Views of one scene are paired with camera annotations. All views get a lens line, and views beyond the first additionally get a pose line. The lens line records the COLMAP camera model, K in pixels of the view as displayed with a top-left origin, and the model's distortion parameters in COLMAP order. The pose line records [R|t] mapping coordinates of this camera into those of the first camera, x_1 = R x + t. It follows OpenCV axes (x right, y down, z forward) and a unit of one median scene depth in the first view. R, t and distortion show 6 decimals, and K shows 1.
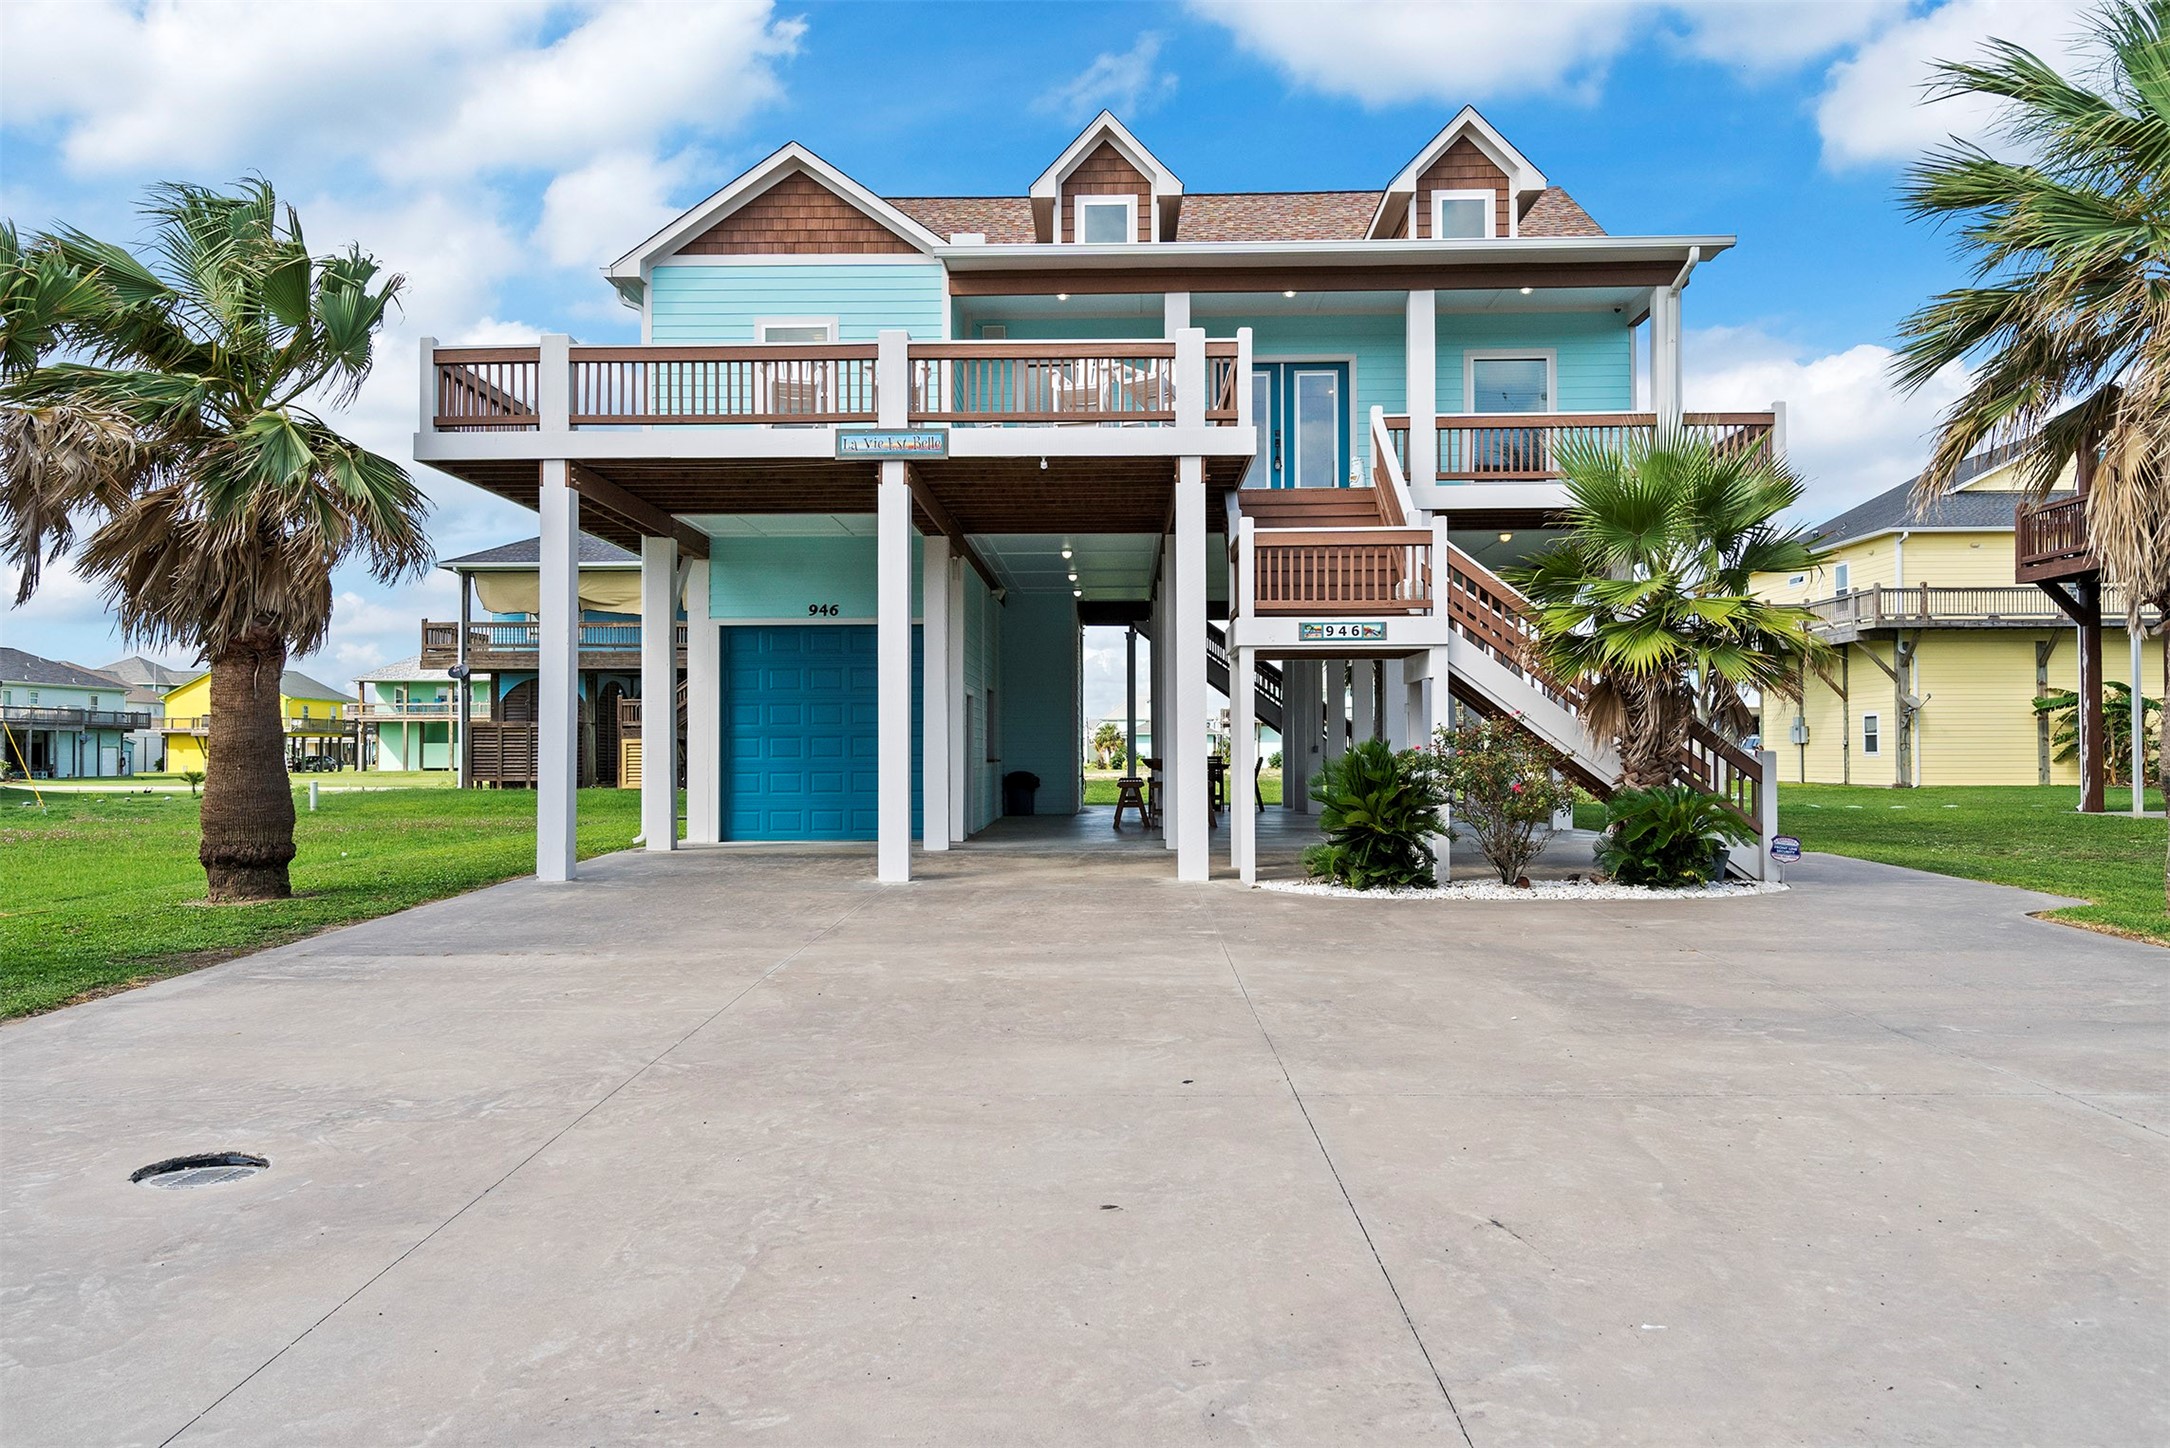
lens RADIAL K [[1514.5, 0, 1085.0], [0, 1514.5, 724.0], [0, 0, 1]] dist [0.004405, 0.002590]
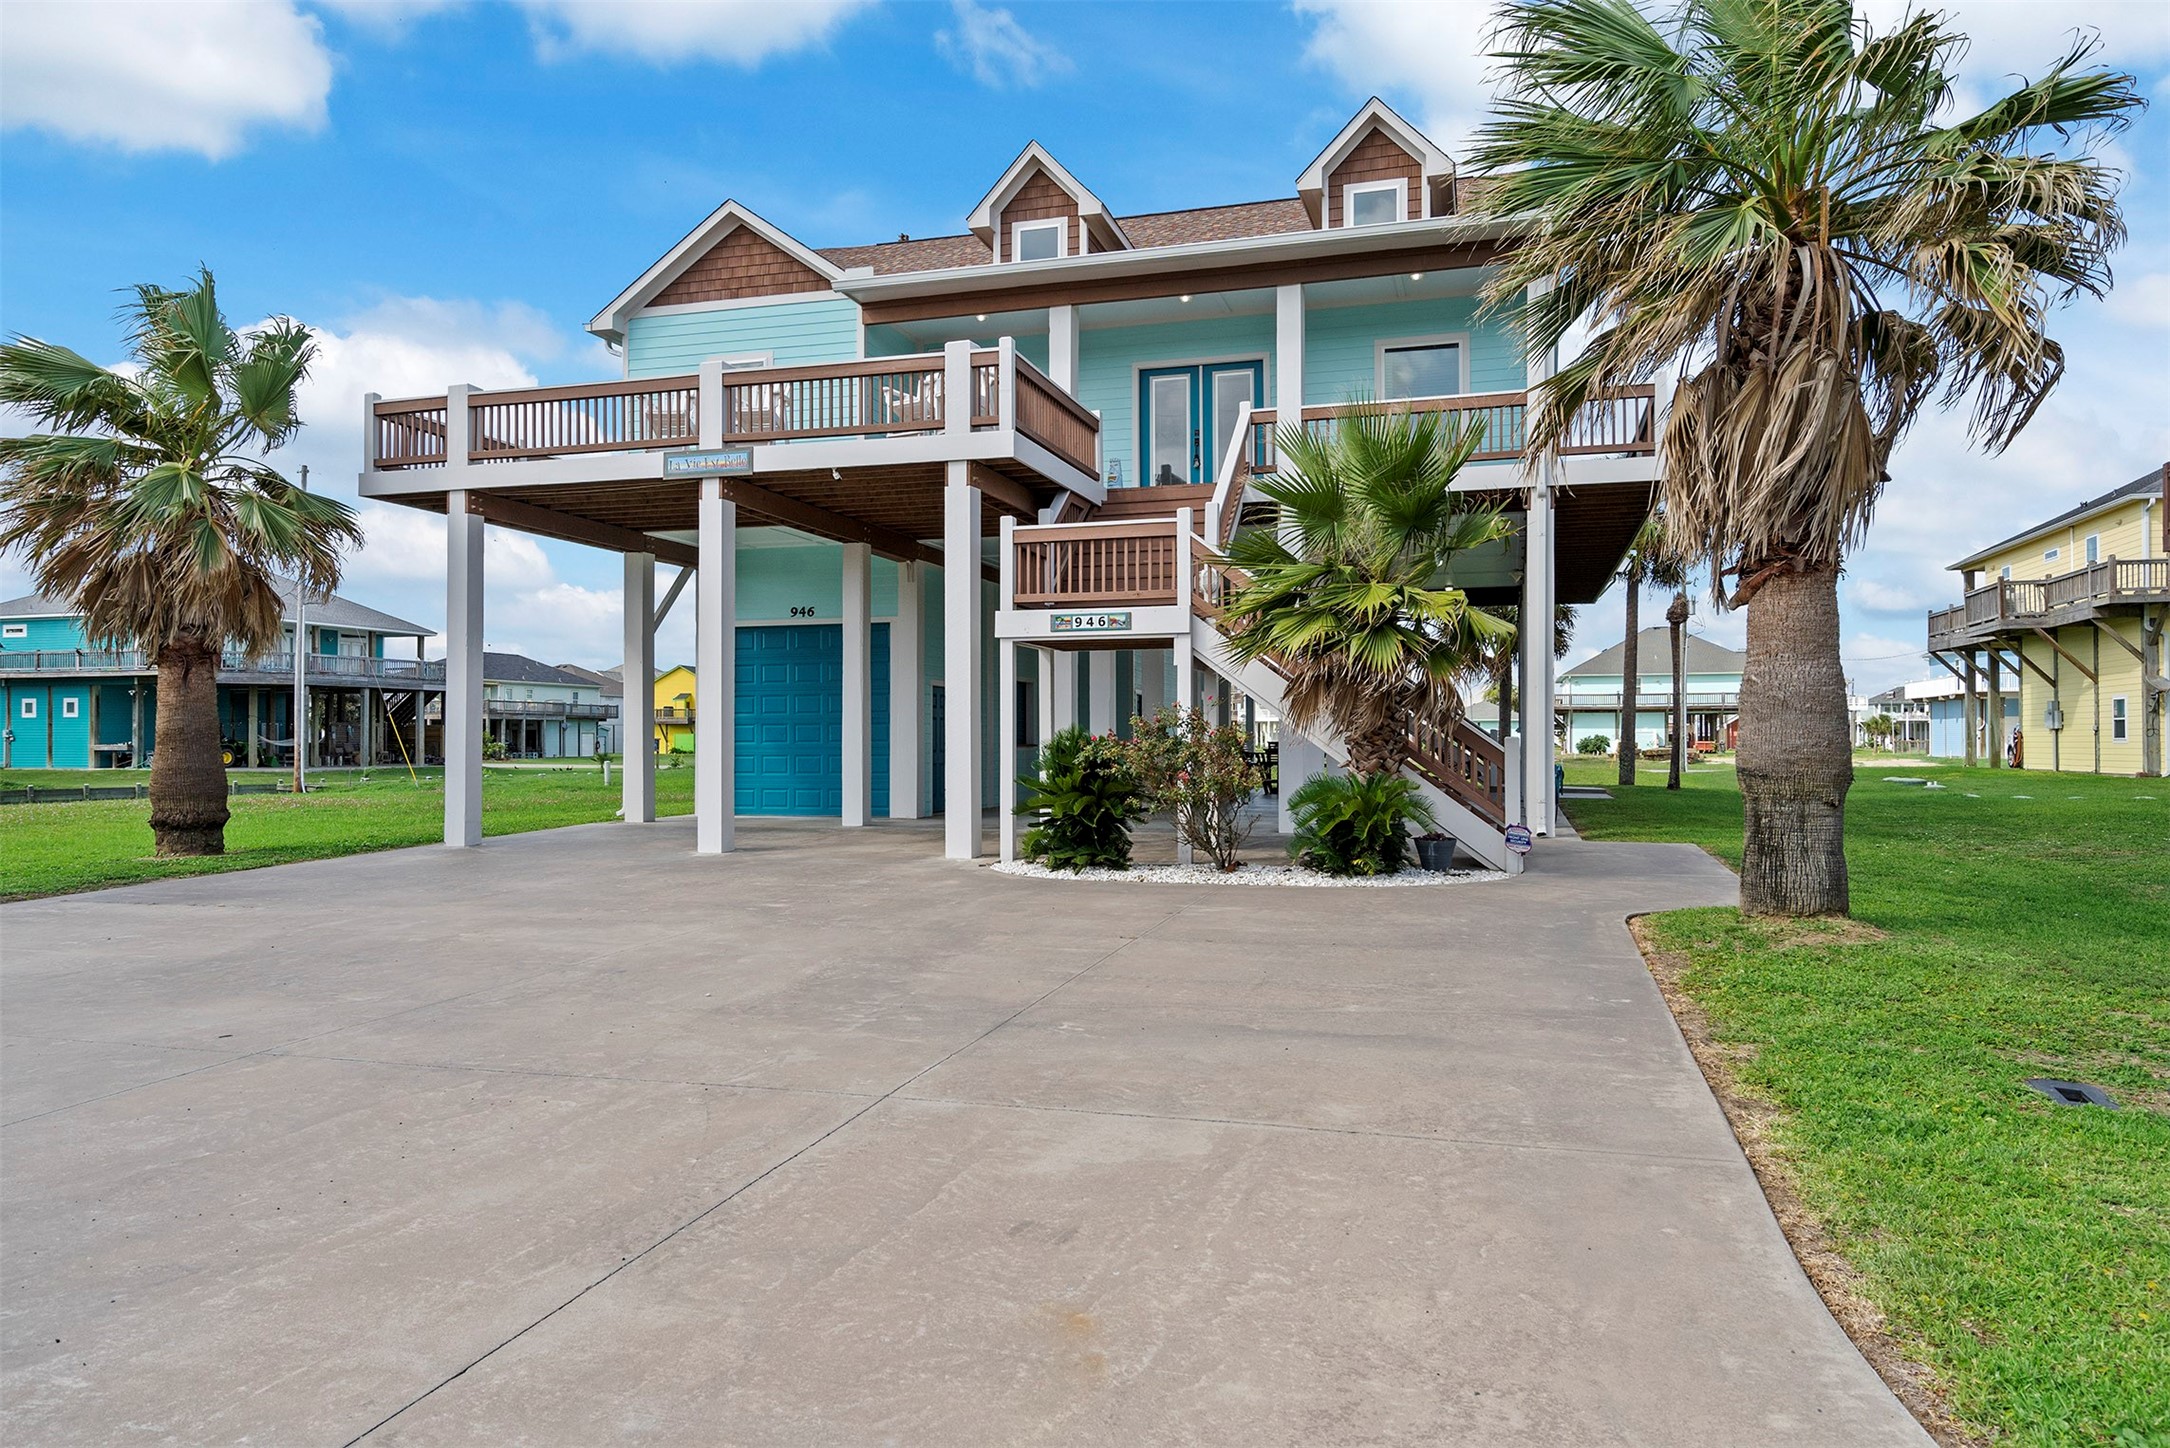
lens RADIAL K [[1380.5, 0, 1085.0], [0, 1380.5, 724.0], [0, 0, 1]] dist [0.002233, -0.000213]
pose [[0.967473, -0.001973, -0.252967, 0.331675], [0.004165, 0.999958, 0.008129, 0.000907], [0.252940, -0.008918, 0.967441, 0.065308]]
